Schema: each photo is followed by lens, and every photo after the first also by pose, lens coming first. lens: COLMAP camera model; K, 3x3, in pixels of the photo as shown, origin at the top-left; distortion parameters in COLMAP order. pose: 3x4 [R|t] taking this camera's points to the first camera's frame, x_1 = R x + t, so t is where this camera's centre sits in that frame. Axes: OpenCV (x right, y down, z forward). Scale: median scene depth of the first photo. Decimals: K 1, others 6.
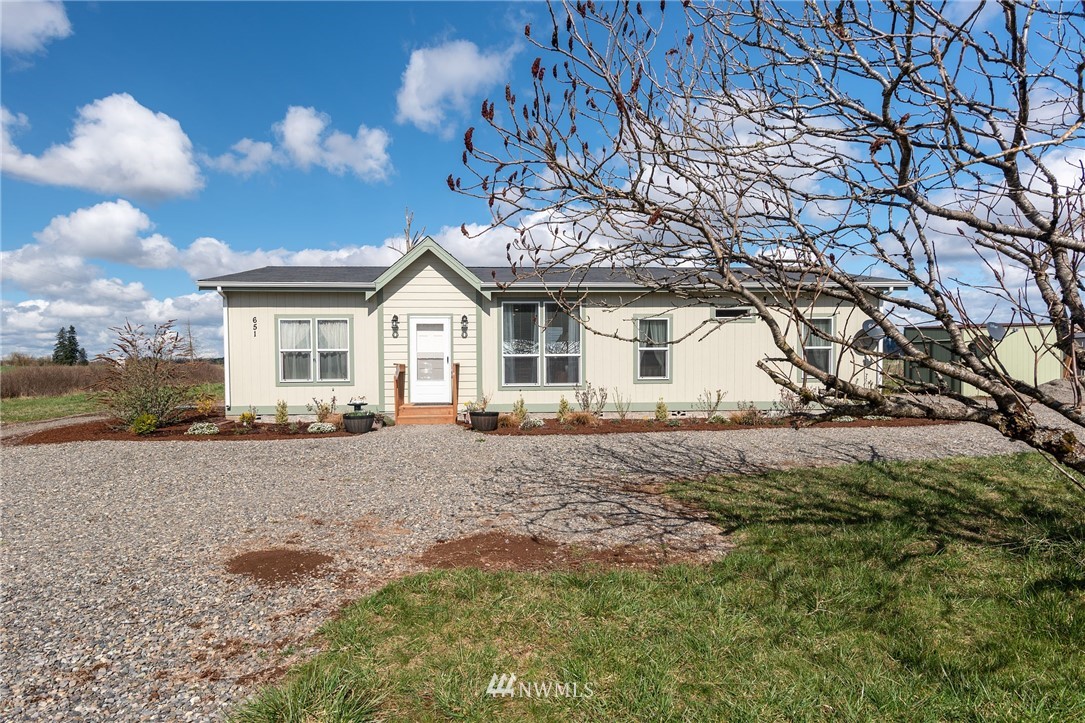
lens RADIAL K [[531.1, 0, 542.6], [0, 531.1, 365.5], [0, 0, 1]] dist [0.000956, -0.000308]
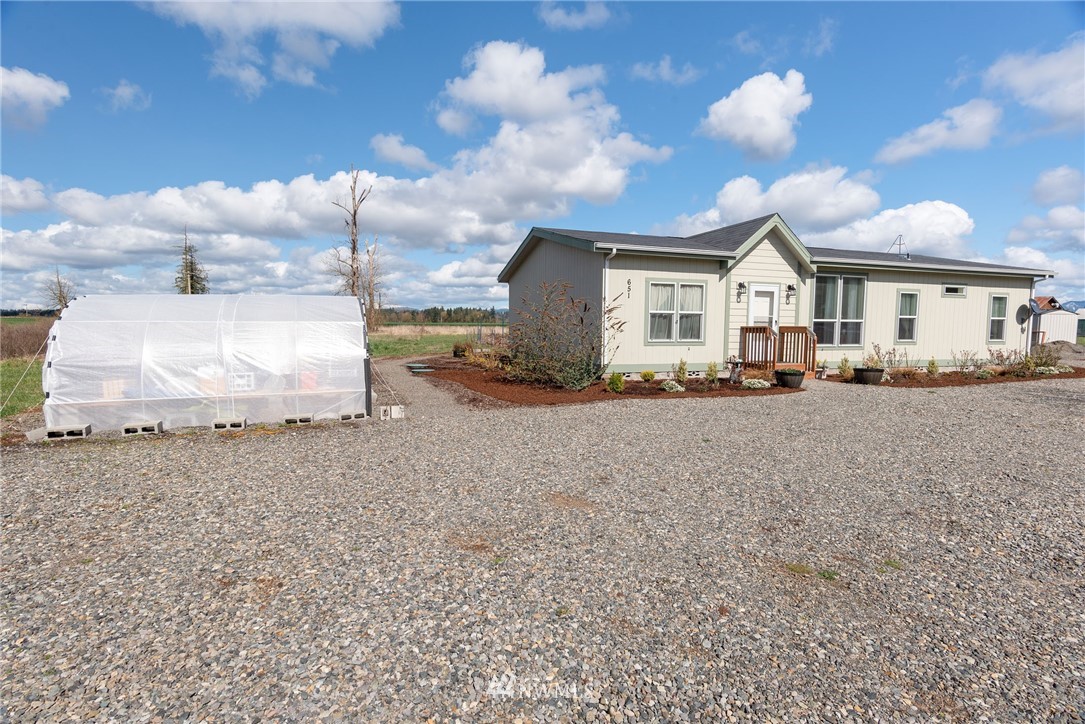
lens RADIAL K [[531.1, 0, 537.5], [0, 531.1, 362.1], [0, 0, 1]] dist [0.000956, -0.000308]
pose [[0.960933, -0.004476, 0.276744, -0.991918], [-0.012060, 0.998243, 0.058019, 0.012836], [-0.276518, -0.059090, 0.959190, 0.039660]]
